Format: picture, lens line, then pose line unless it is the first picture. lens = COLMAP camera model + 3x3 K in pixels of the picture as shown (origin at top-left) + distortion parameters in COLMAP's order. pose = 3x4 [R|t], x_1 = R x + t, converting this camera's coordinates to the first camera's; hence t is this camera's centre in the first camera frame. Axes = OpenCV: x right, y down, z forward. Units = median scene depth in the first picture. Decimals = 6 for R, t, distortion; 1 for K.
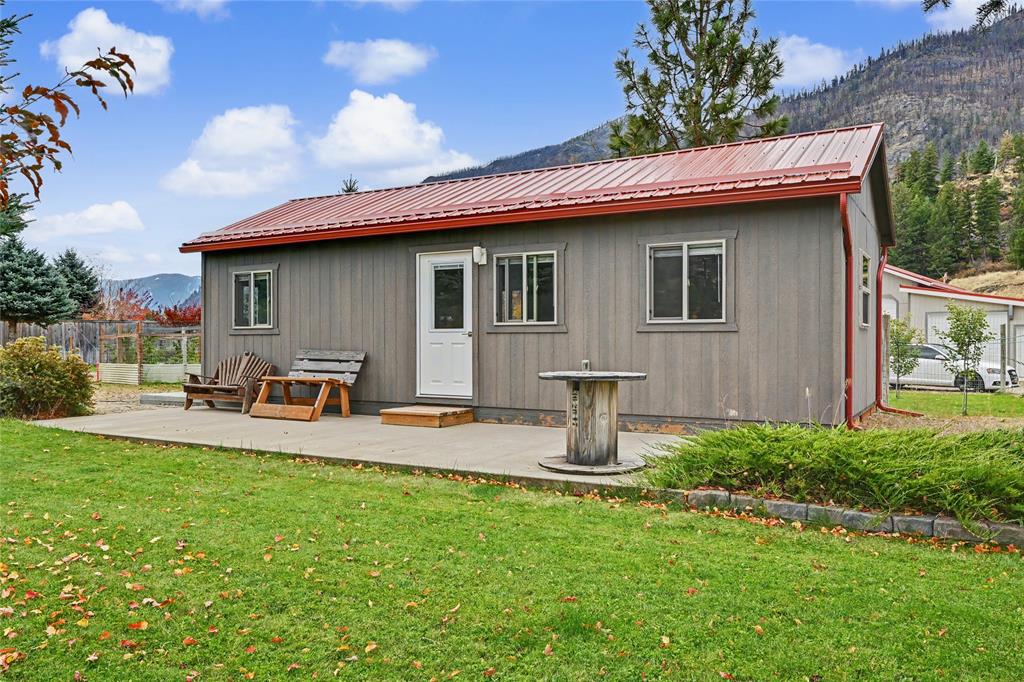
lens RADIAL K [[773.5, 0, 511.6], [0, 773.5, 344.0], [0, 0, 1]] dist [-0.000286, 0.009352]
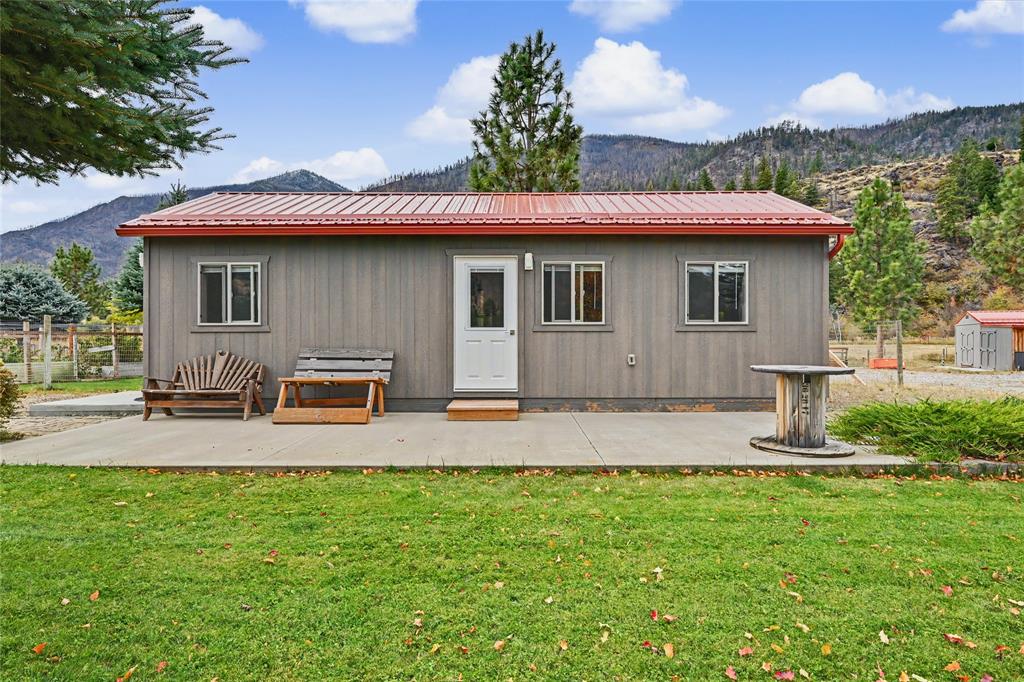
lens RADIAL K [[583.3, 0, 506.3], [0, 583.3, 335.5], [0, 0, 1]] dist [-0.015031, -0.000172]
pose [[0.858692, 0.001537, 0.512490, -0.480236], [0.003375, 0.999957, -0.008653, -0.001439], [-0.512481, 0.009160, 0.858650, 0.290846]]
